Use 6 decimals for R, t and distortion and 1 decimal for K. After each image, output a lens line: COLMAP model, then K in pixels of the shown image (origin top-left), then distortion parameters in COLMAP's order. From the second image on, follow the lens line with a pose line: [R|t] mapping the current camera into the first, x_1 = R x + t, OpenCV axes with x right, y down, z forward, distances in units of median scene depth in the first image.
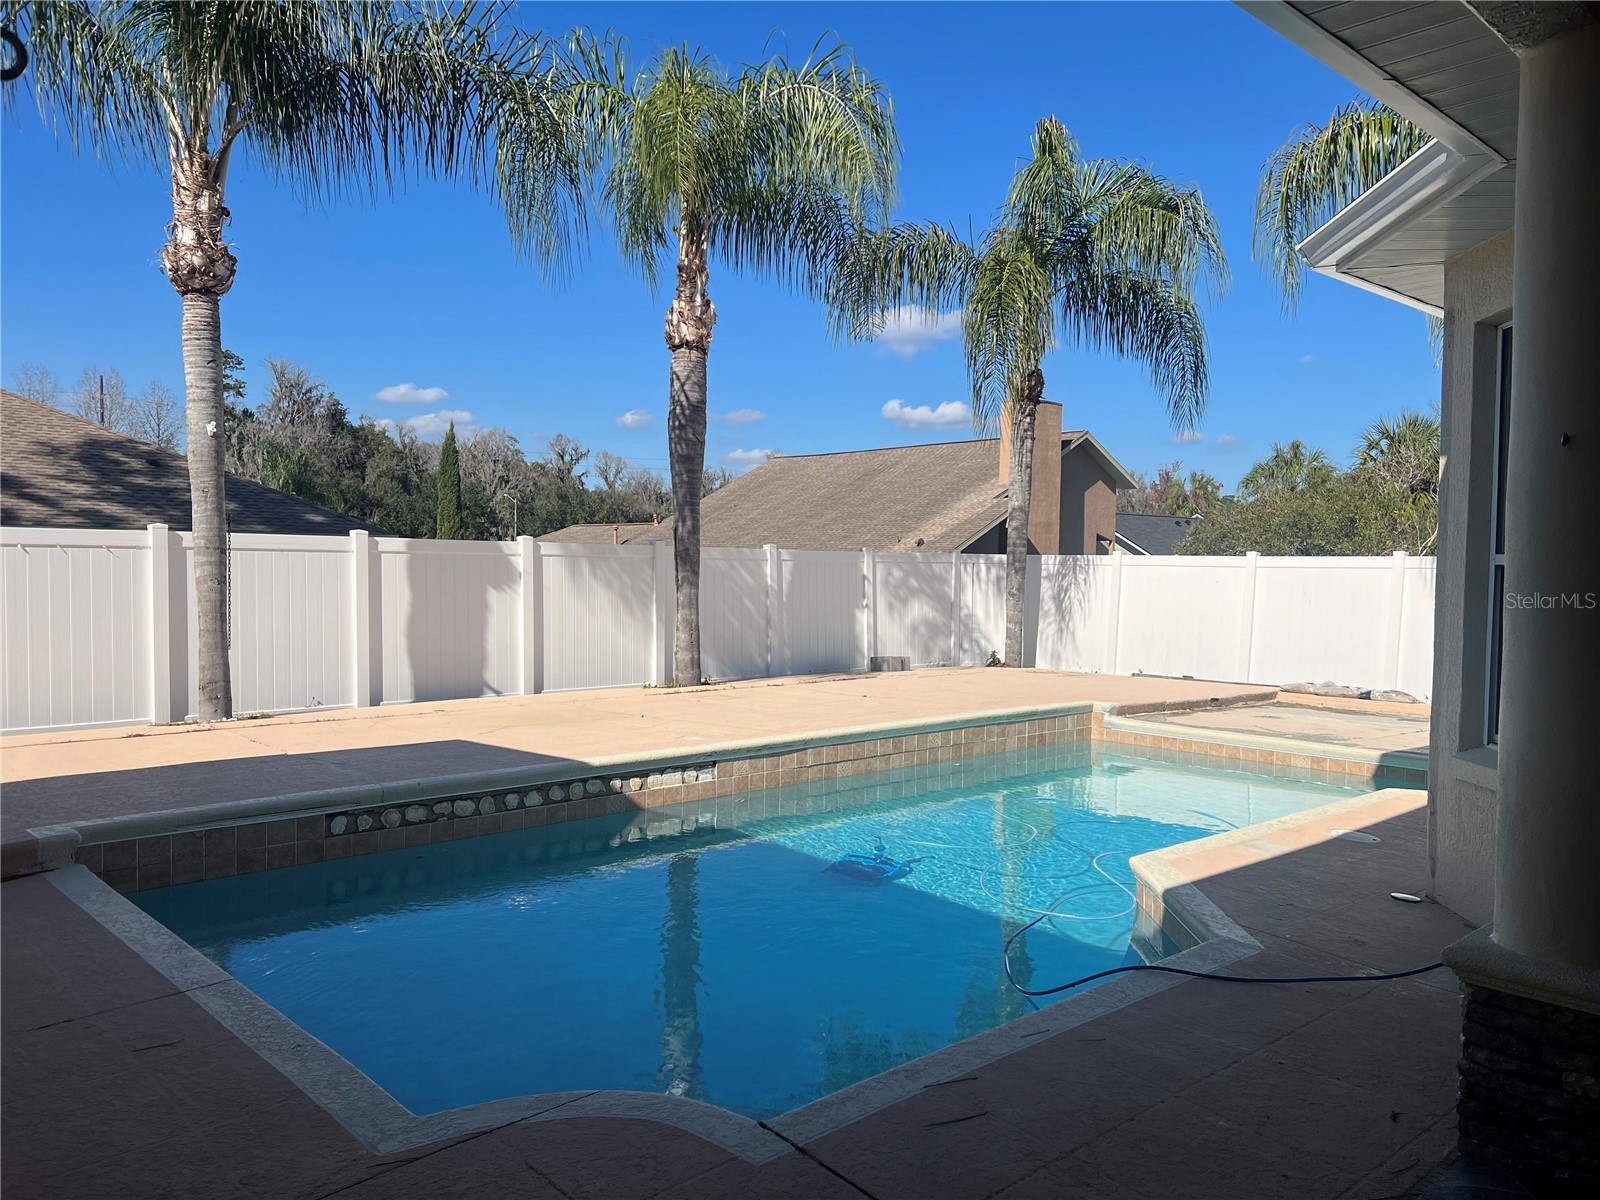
lens RADIAL K [[1206.5, 0, 814.0], [0, 1206.5, 606.0], [0, 0, 1]] dist [0.047006, -0.019483]
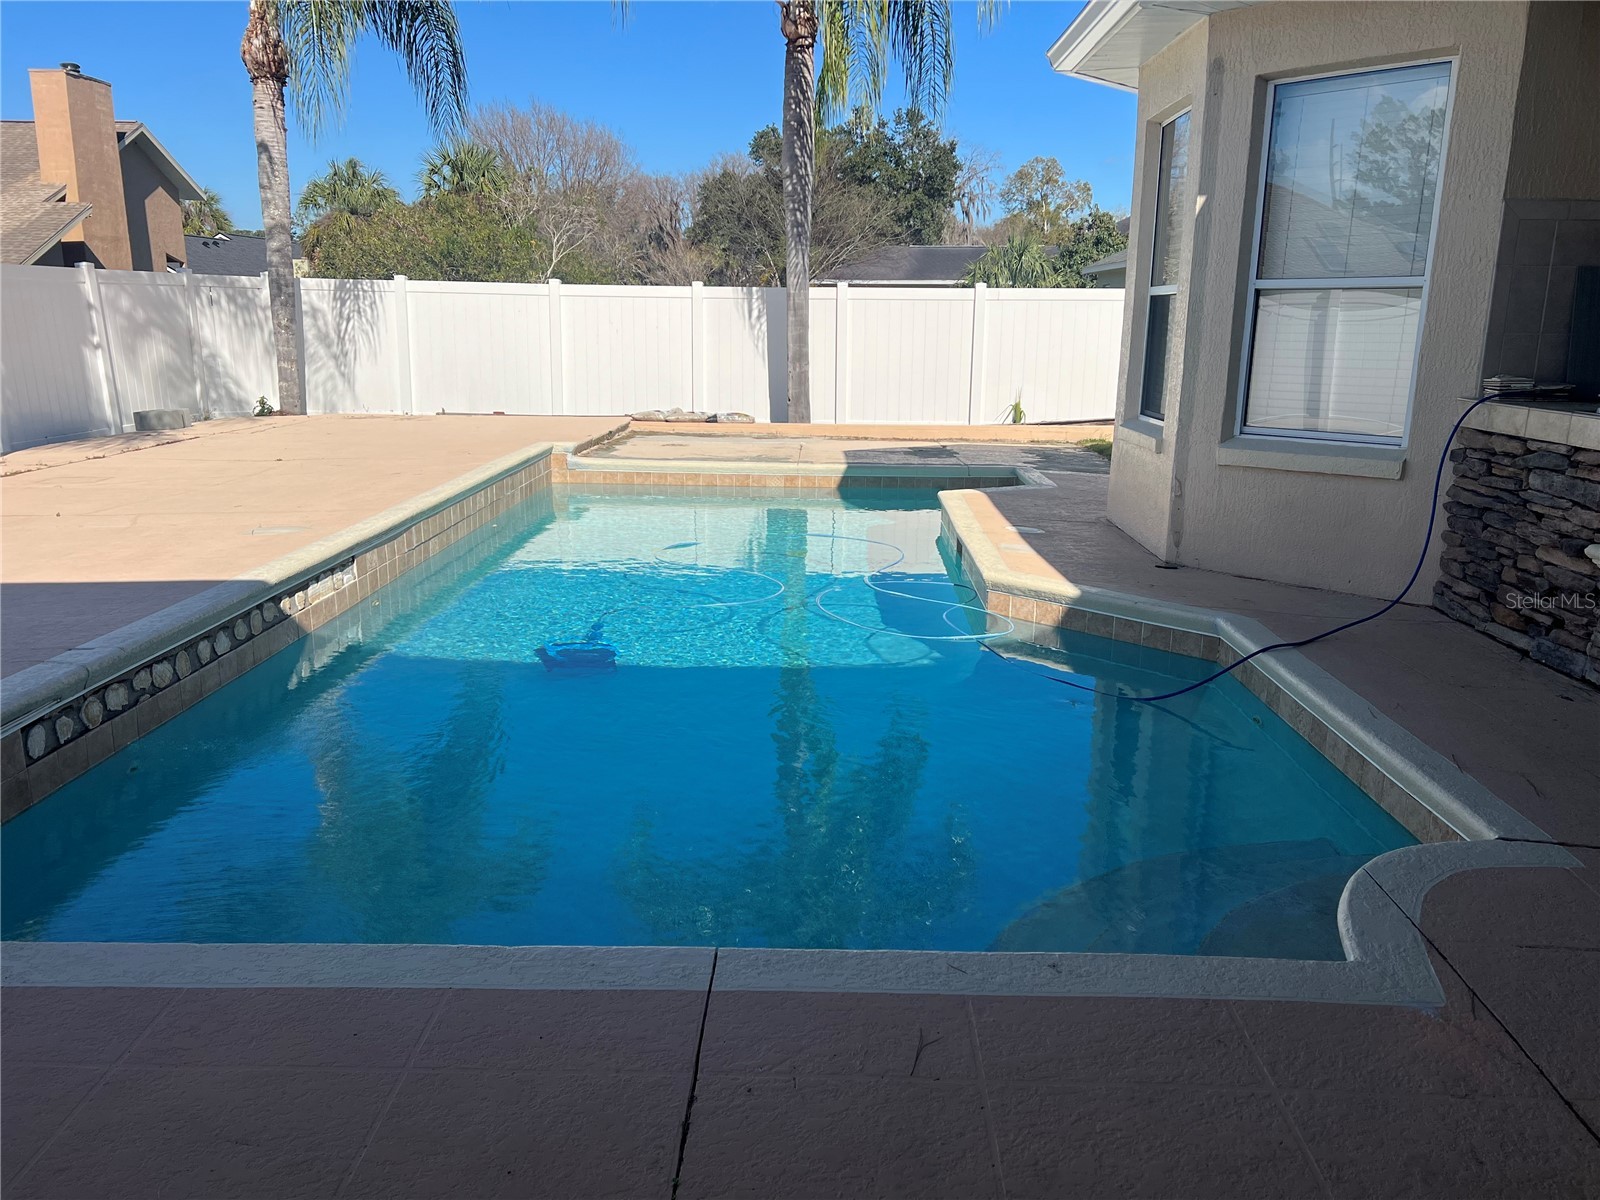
lens RADIAL K [[1206.5, 0, 813.7], [0, 1206.5, 605.5], [0, 0, 1]] dist [0.047006, -0.019483]
pose [[0.696045, -0.175344, 0.696259, -0.256145], [0.022475, 0.974567, 0.222964, -0.002580], [-0.717646, -0.139545, 0.682284, 0.166353]]
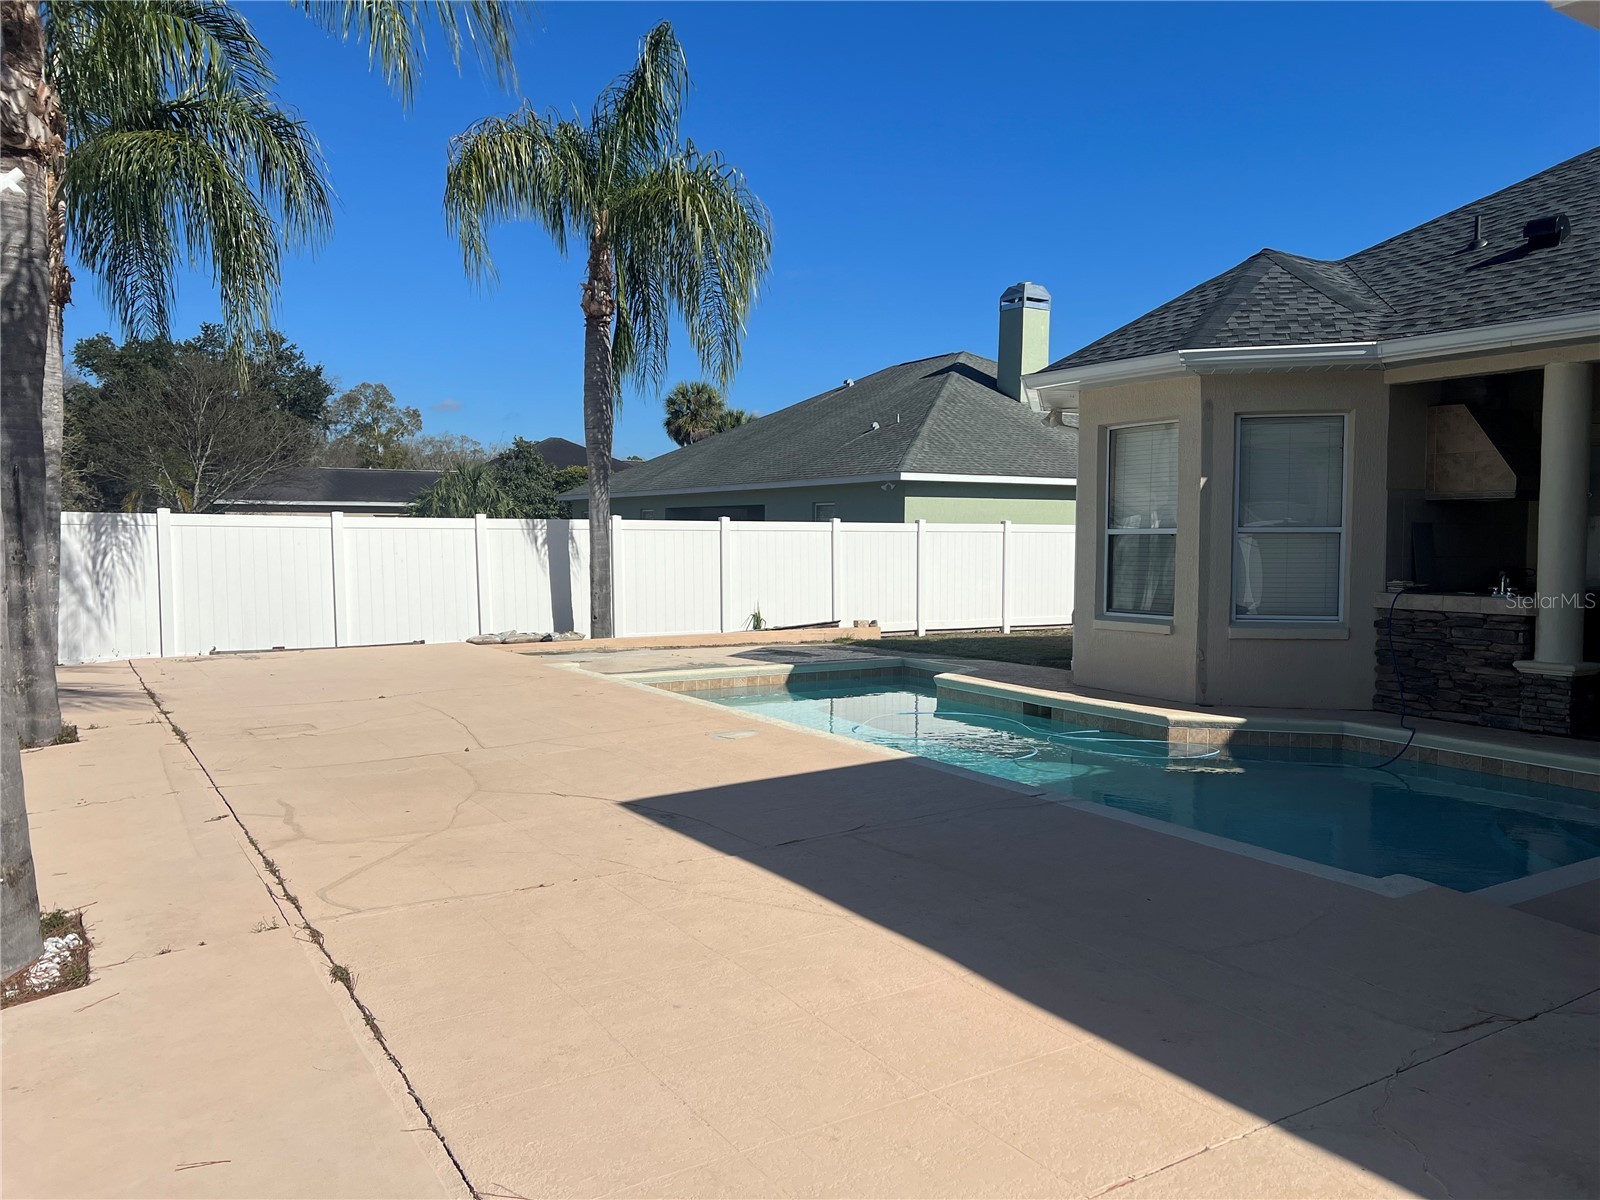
lens RADIAL K [[1206.5, 0, 805.6], [0, 1206.5, 604.9], [0, 0, 1]] dist [0.047006, -0.019483]
pose [[0.196161, -0.070596, 0.978027, -0.610320], [0.030176, 0.997367, 0.065939, -0.026614], [-0.980107, 0.016578, 0.197775, 0.503942]]
